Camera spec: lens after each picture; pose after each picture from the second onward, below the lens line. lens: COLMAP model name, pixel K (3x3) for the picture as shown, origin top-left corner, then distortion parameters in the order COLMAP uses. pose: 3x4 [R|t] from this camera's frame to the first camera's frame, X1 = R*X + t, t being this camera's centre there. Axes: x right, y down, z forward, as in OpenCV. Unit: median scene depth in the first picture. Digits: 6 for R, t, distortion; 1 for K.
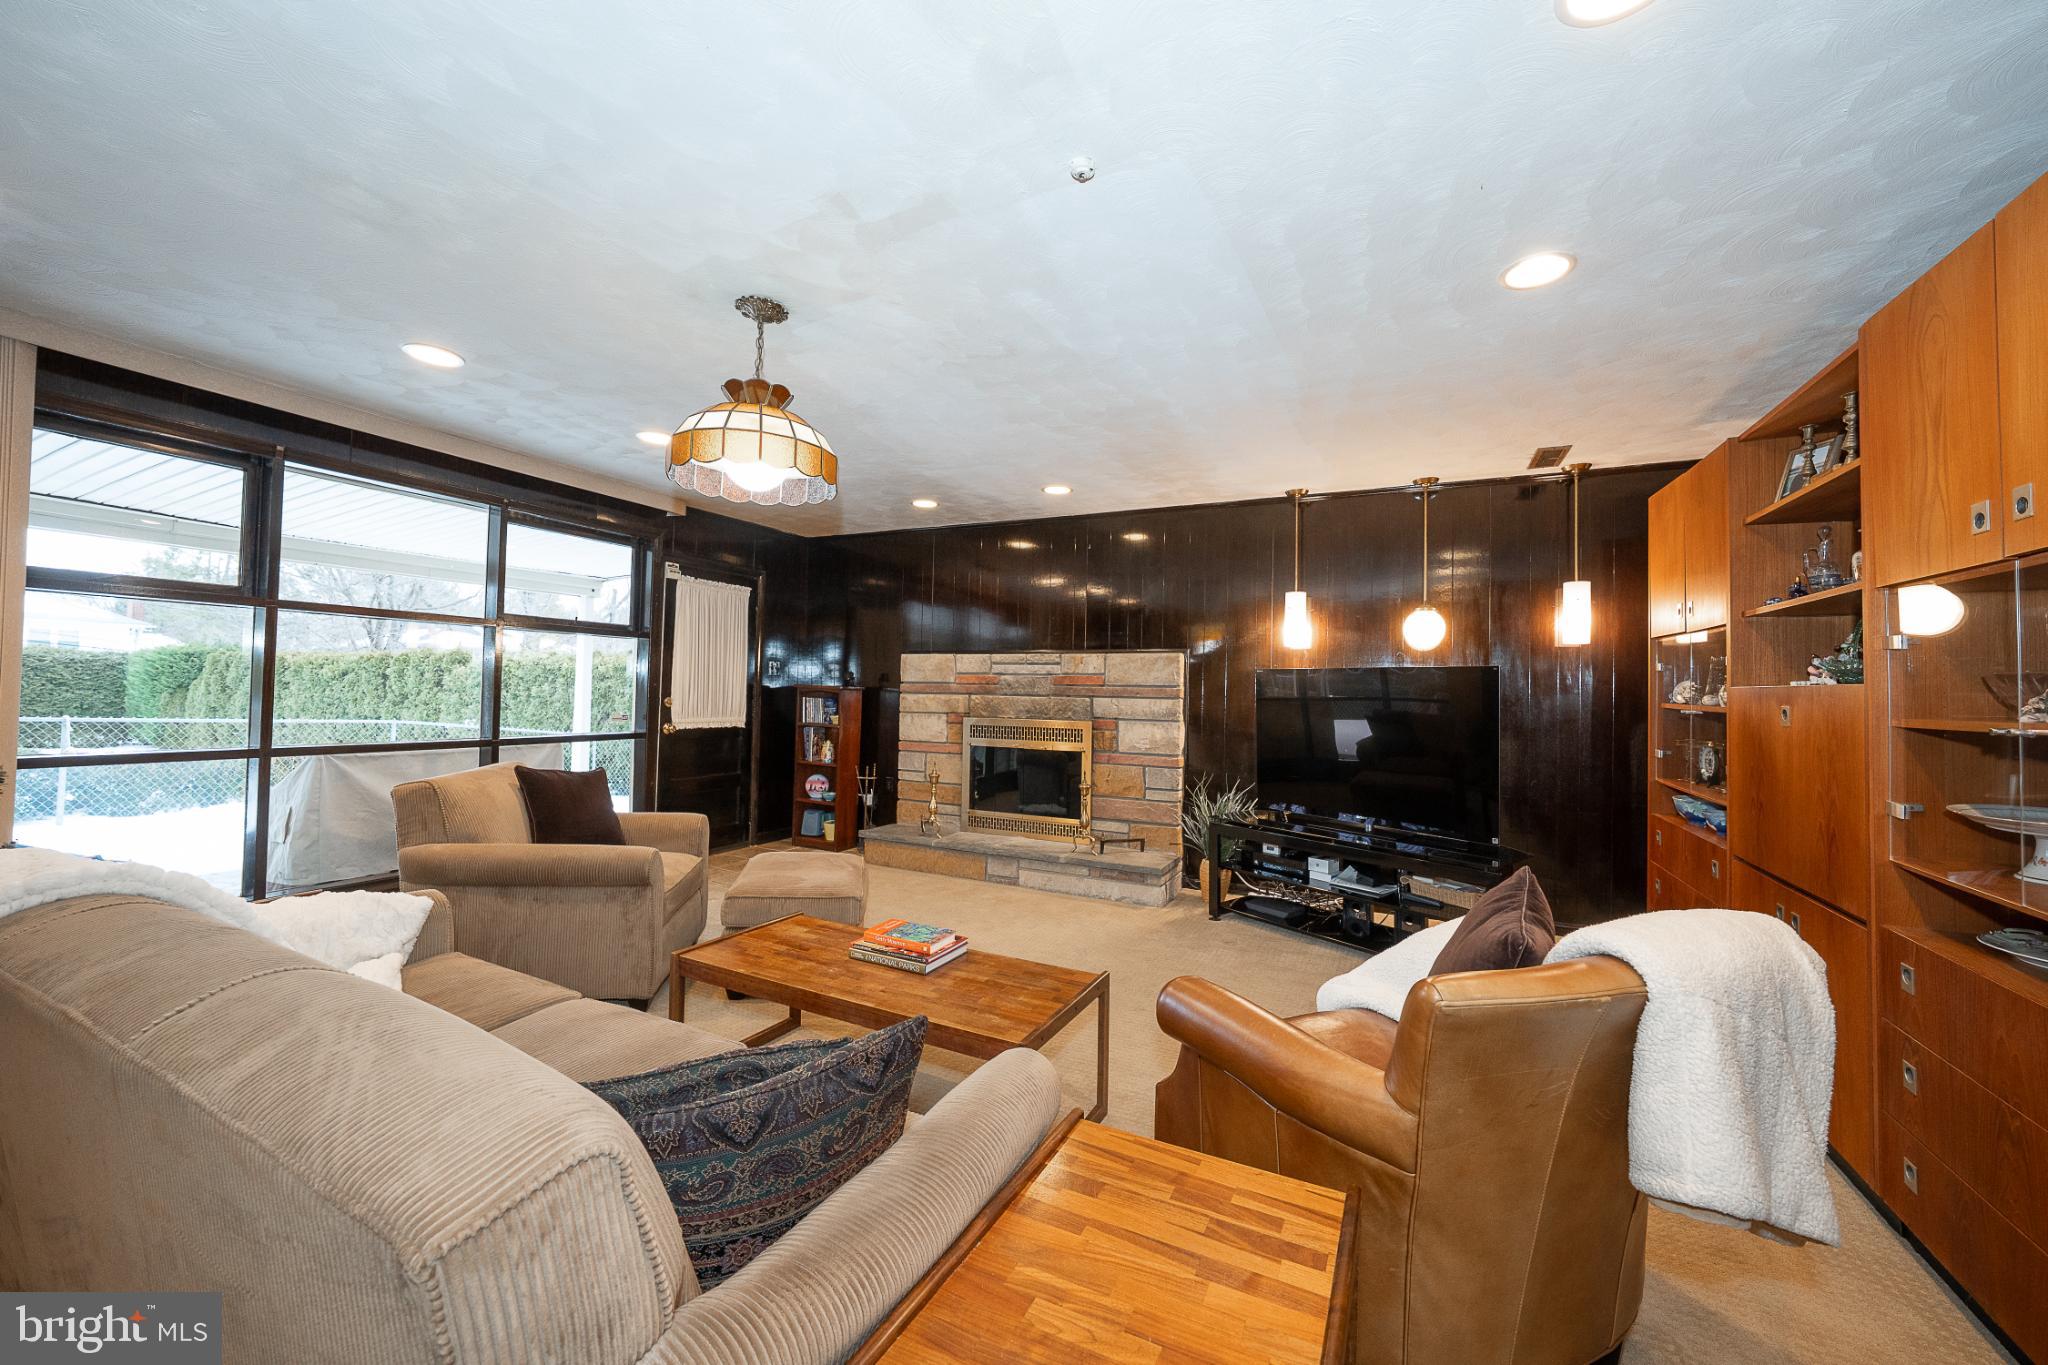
lens RADIAL K [[814.9, 0, 1024.0], [0, 814.9, 682.5], [0, 0, 1]] dist [-0.000136, -0.000026]
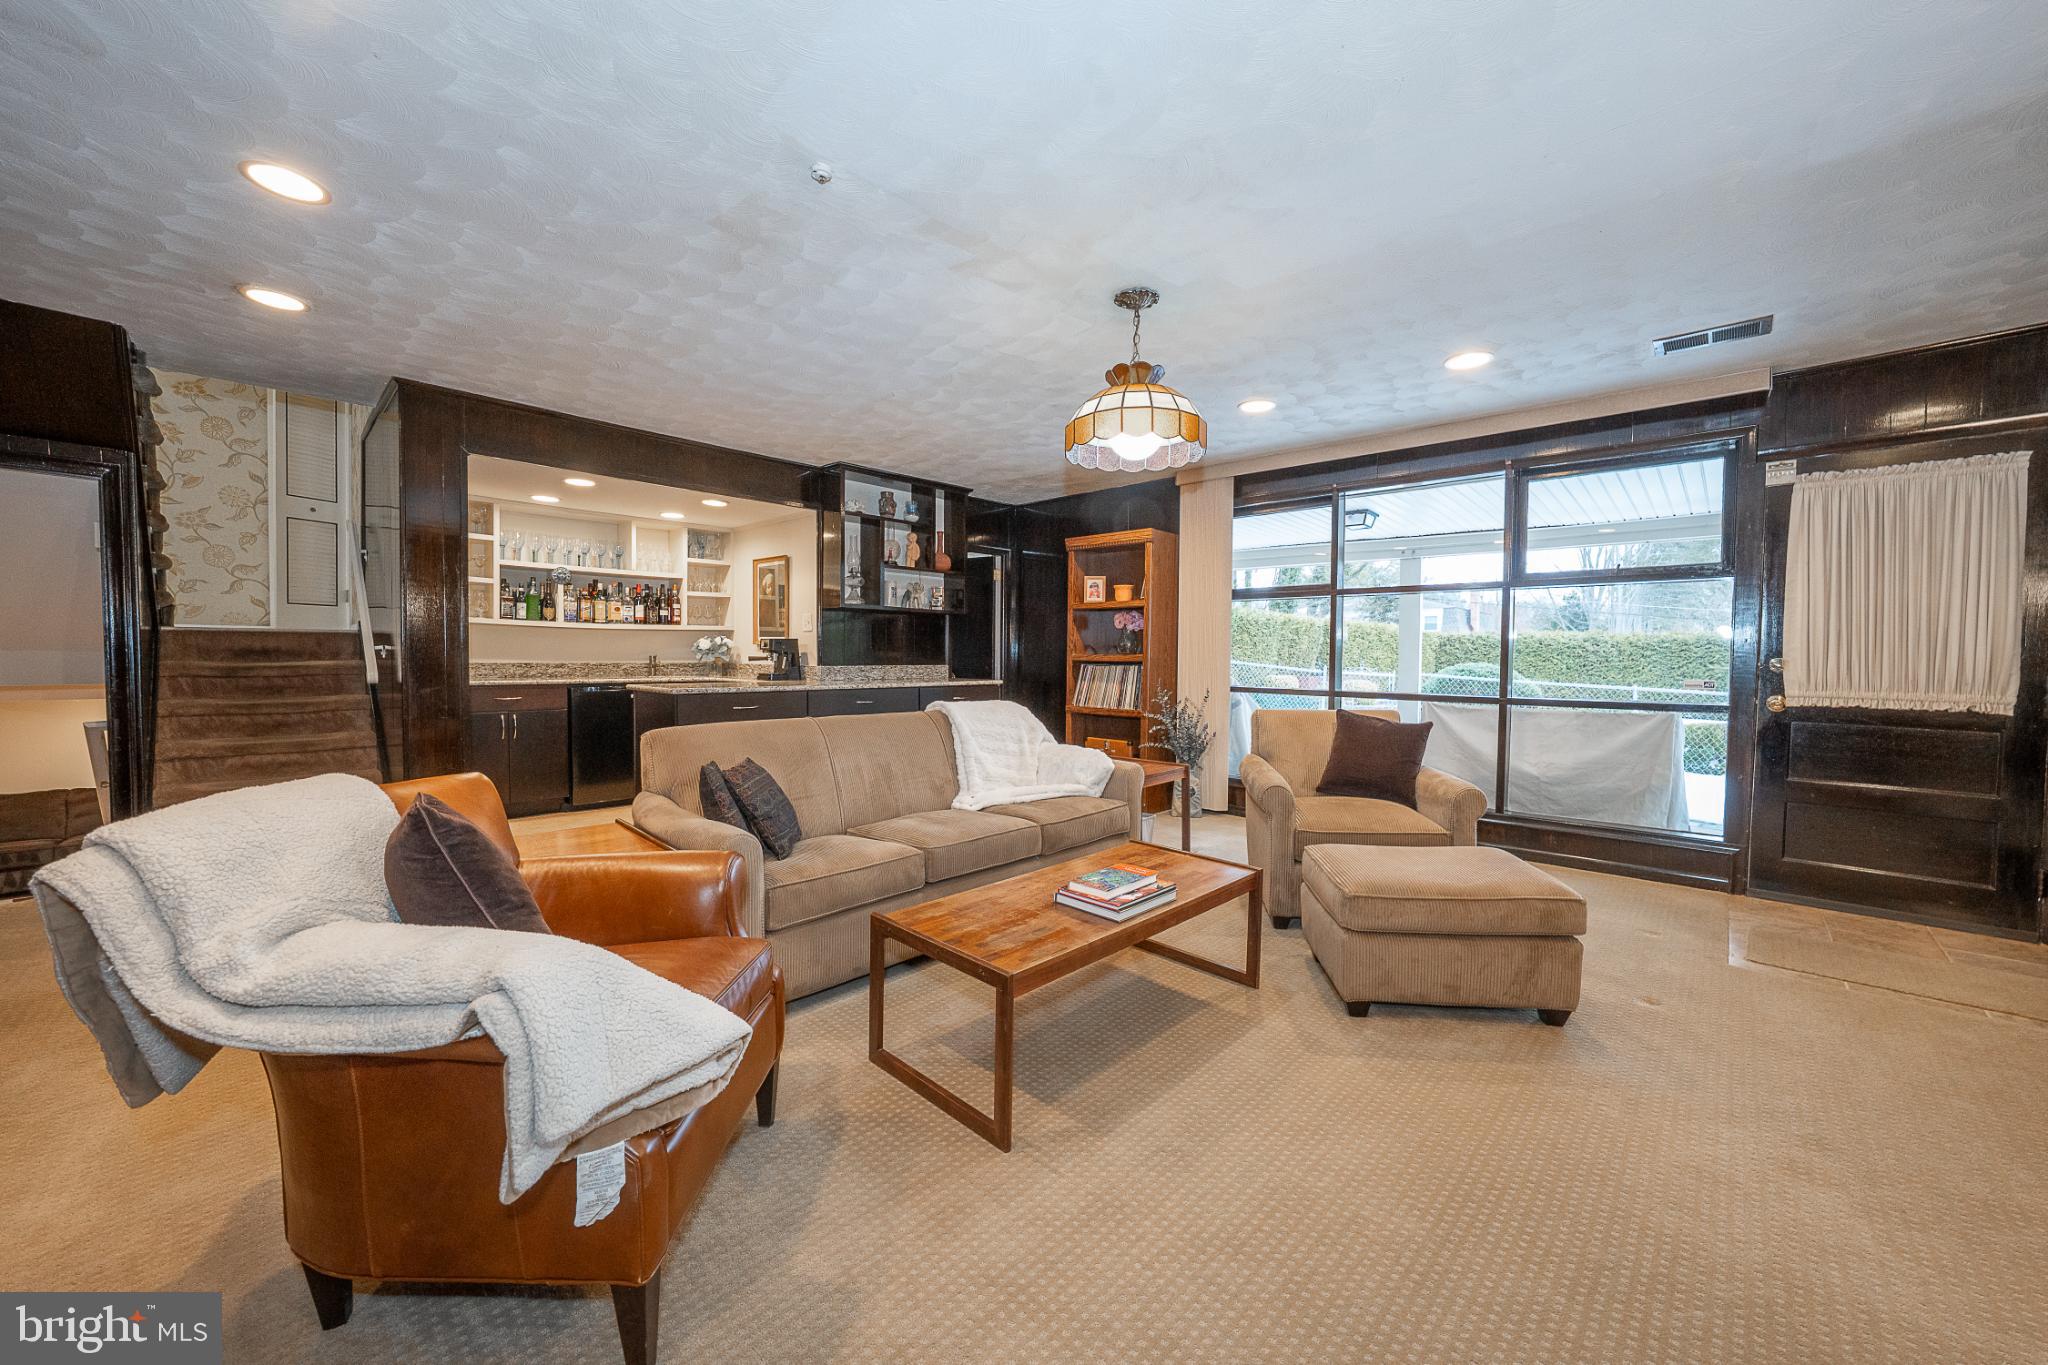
lens RADIAL K [[754.7, 0, 1024.0], [0, 754.7, 682.5], [0, 0, 1]] dist [-0.001329, -0.000113]
pose [[-0.317890, 0.008159, -0.948092, 0.567577], [-0.008091, 0.999903, 0.011318, 0.057066], [0.948093, 0.011269, -0.317793, 0.920313]]
